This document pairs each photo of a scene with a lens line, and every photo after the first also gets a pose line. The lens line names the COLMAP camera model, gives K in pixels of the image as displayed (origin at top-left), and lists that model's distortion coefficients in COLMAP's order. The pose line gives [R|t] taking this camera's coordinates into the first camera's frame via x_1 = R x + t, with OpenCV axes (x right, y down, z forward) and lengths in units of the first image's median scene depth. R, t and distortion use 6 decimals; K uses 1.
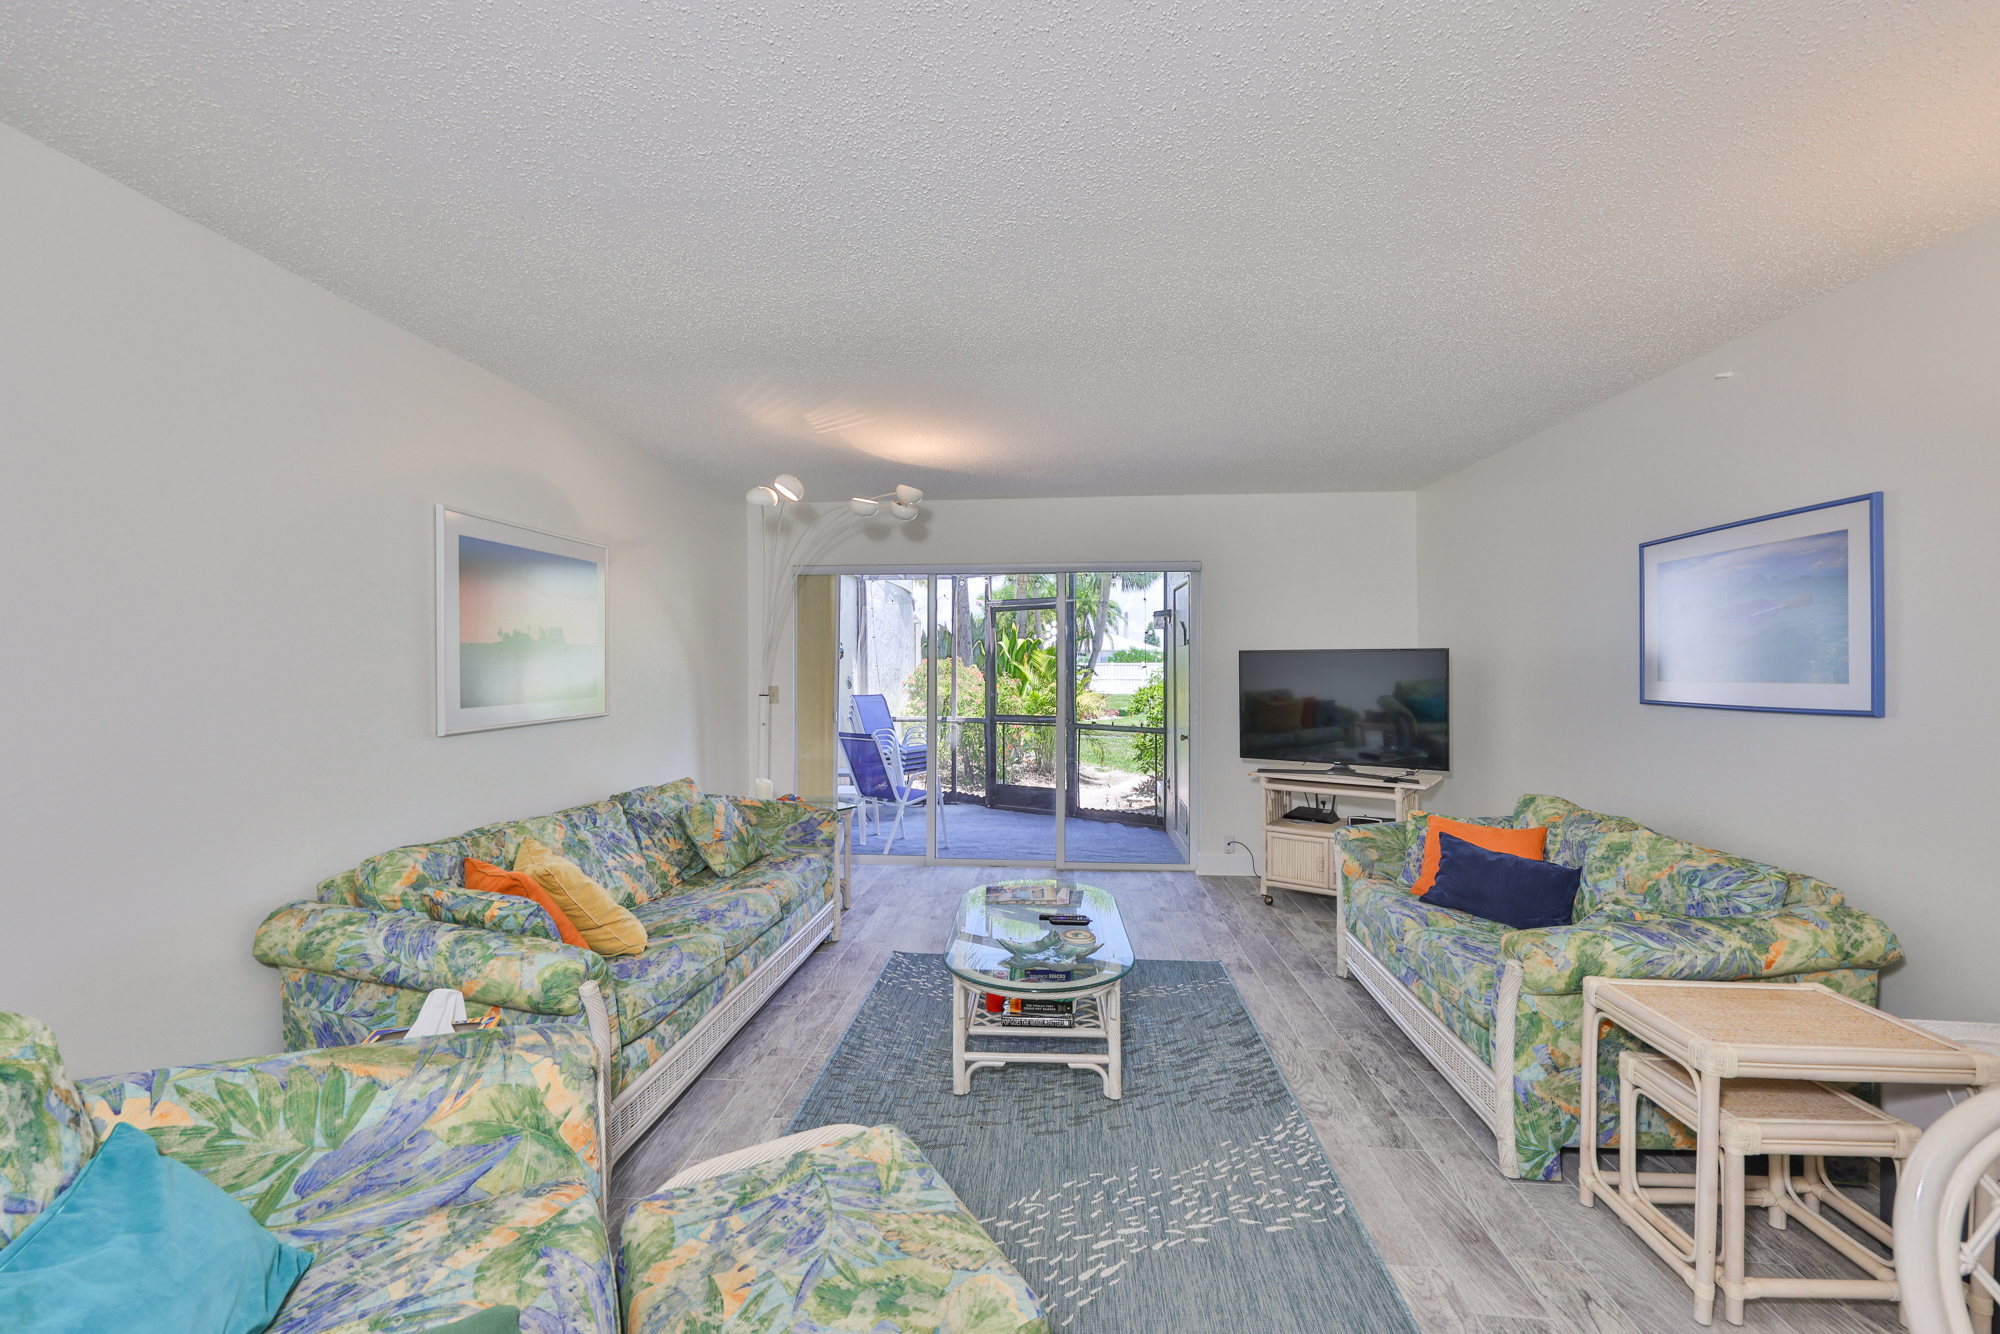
lens RADIAL K [[852.1, 0, 1000.0], [0, 852.1, 667.0], [0, 0, 1]] dist [-0.000964, 0.000460]
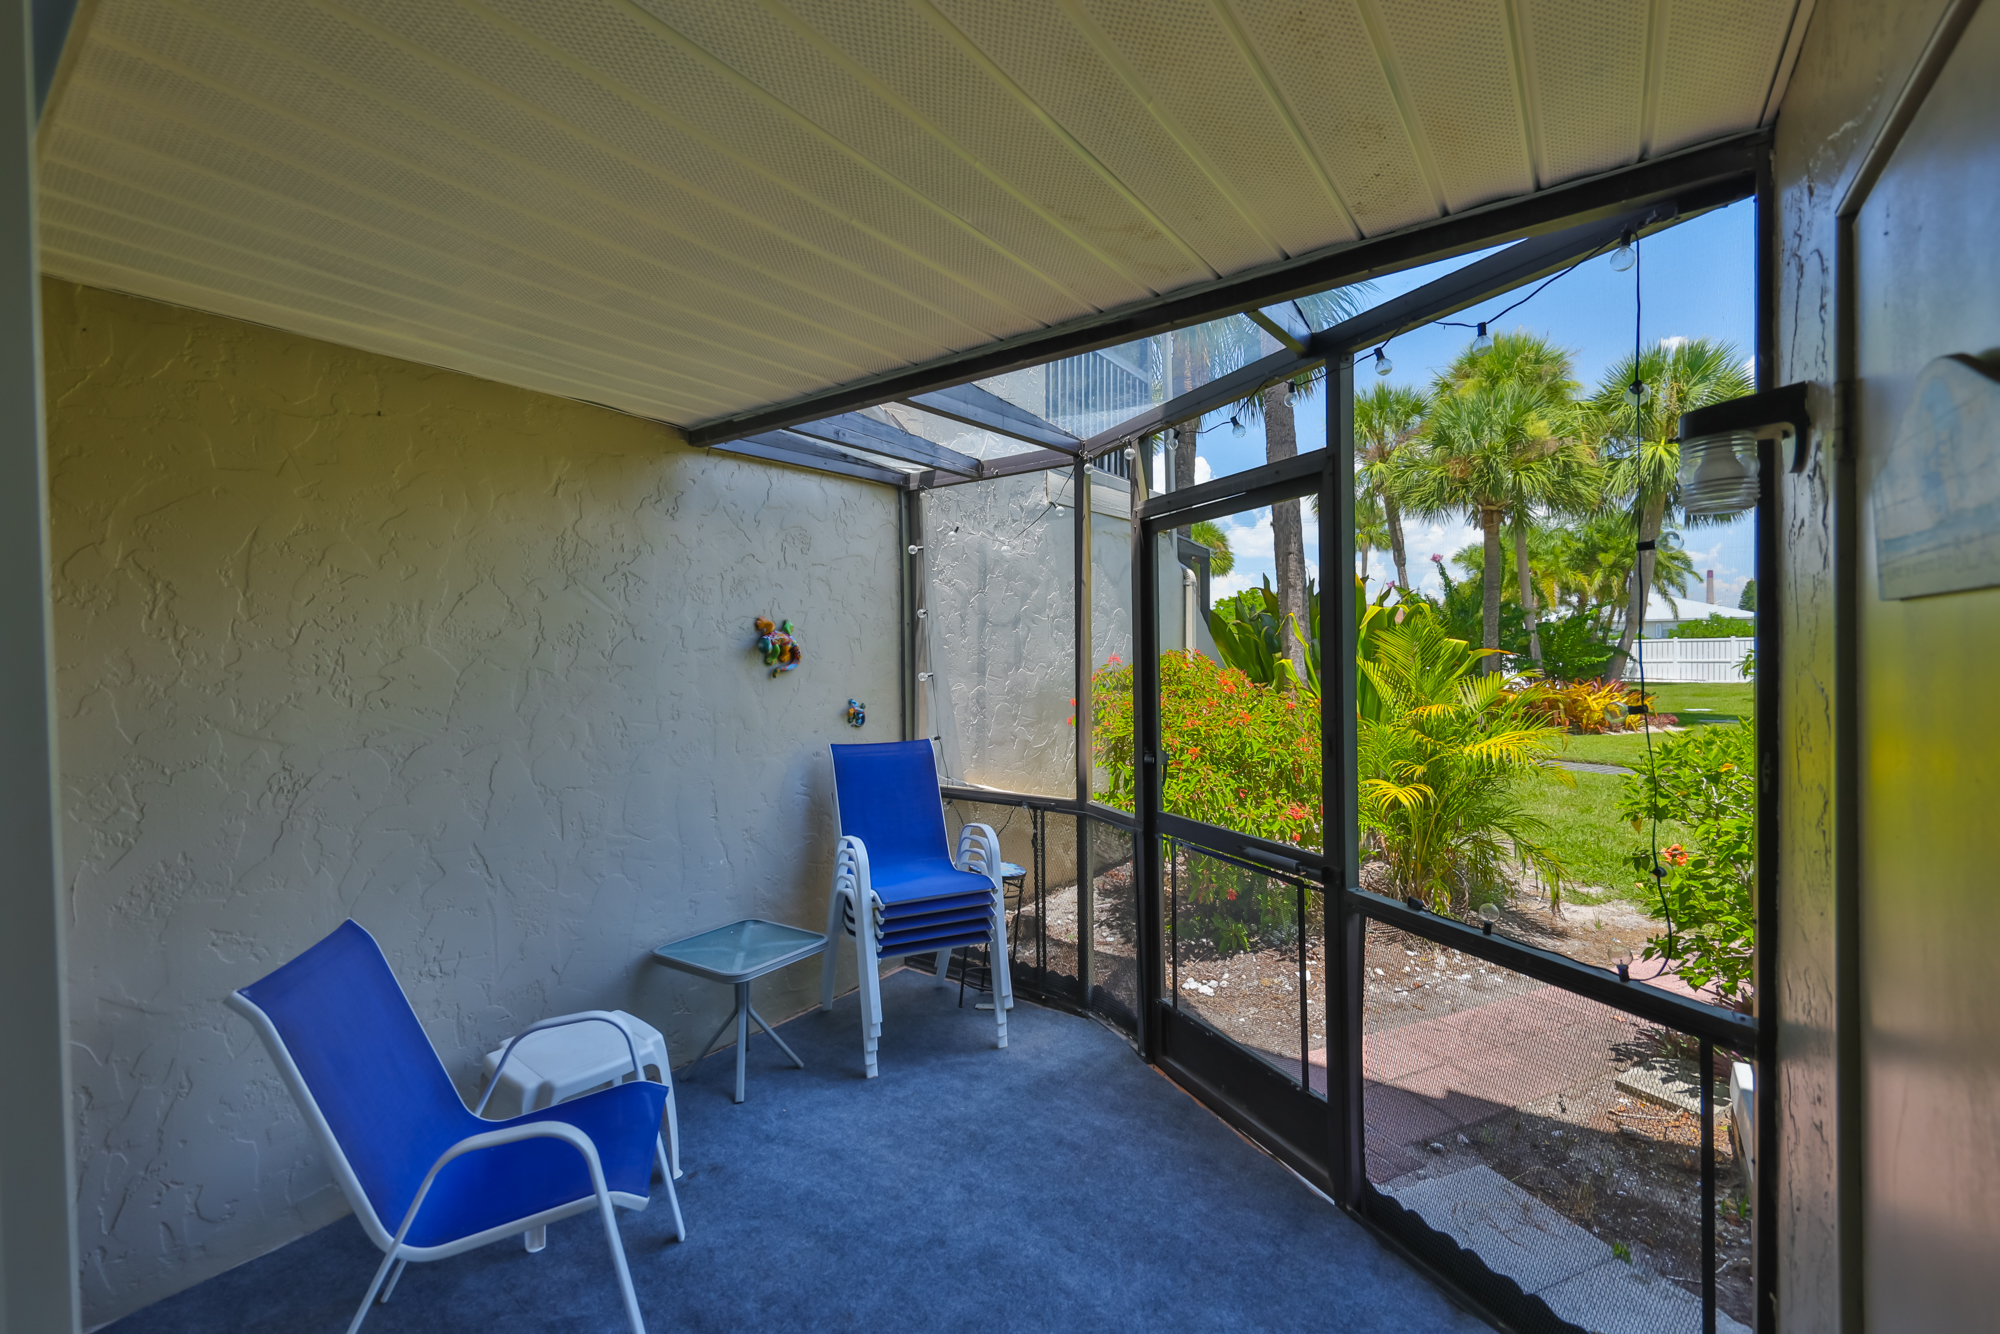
lens RADIAL K [[845.3, 0, 991.3], [0, 845.3, 661.9], [0, 0, 1]] dist [0.000037, 0.000427]
pose [[0.849034, -0.006385, -0.528300, 0.053983], [0.015557, 0.999796, 0.012918, -0.006658], [0.528109, -0.019187, 0.848960, 0.276571]]
